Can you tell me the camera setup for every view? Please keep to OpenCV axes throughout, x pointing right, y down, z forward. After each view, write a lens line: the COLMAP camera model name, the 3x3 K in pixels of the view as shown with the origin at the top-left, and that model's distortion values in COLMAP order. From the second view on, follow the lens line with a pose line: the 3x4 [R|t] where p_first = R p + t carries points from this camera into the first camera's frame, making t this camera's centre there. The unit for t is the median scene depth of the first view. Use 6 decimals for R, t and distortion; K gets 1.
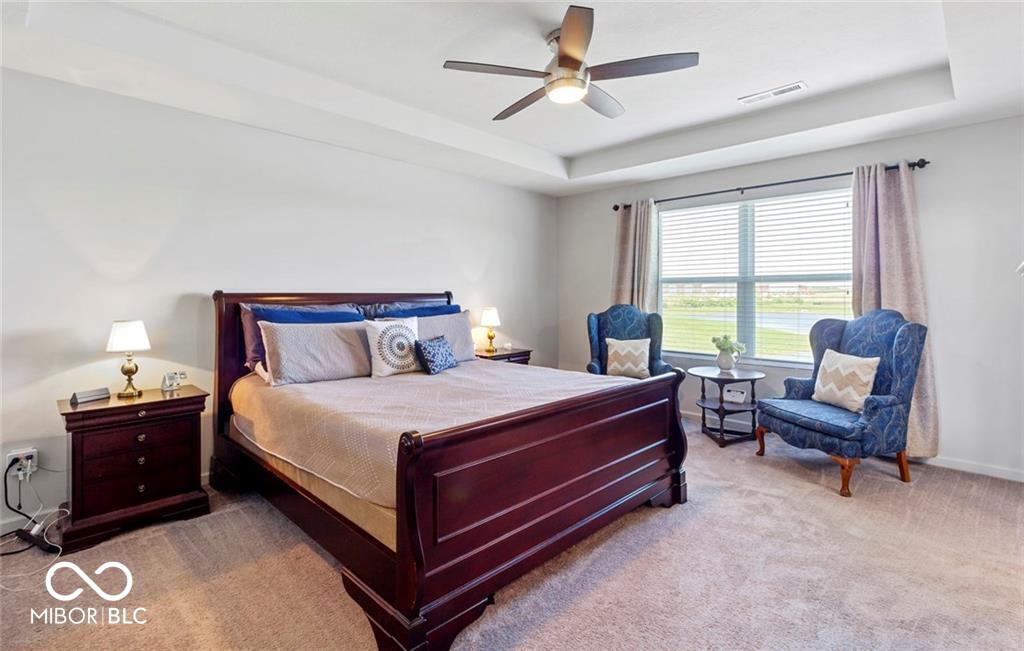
lens RADIAL K [[485.8, 0, 511.9], [0, 485.8, 311.0], [0, 0, 1]] dist [-0.000530, -0.000143]
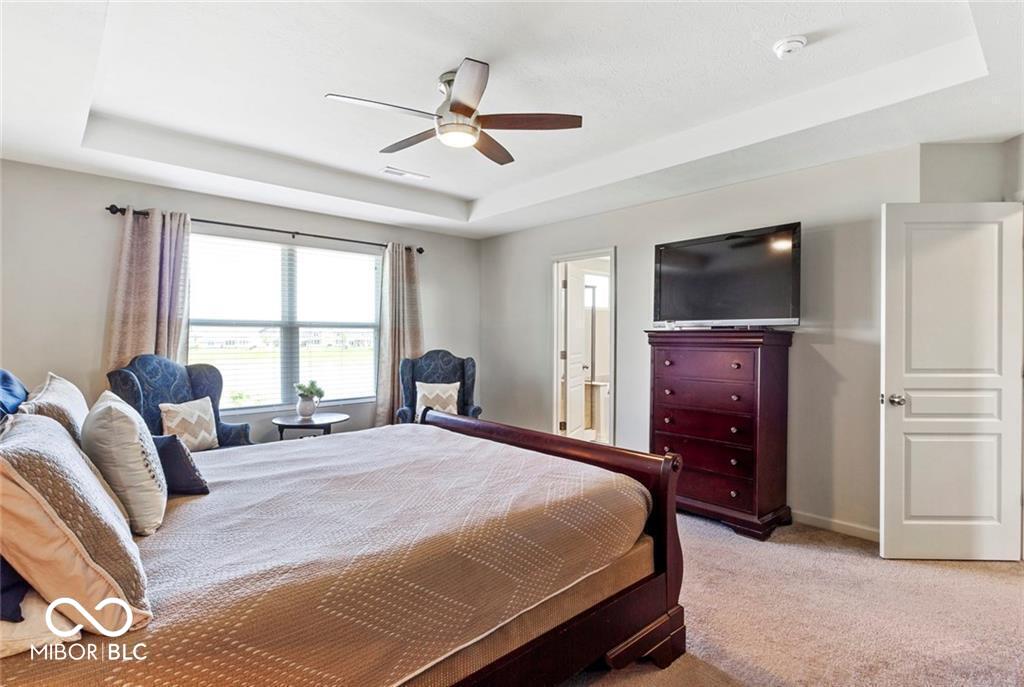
lens RADIAL K [[513.2, 0, 512.0], [0, 513.2, 343.5], [0, 0, 1]] dist [0.000624, 0.000148]
pose [[0.051542, -0.007882, 0.998640, -0.530386], [0.038879, 0.999227, 0.005880, -0.014627], [-0.997914, 0.038523, 0.051809, 0.492881]]
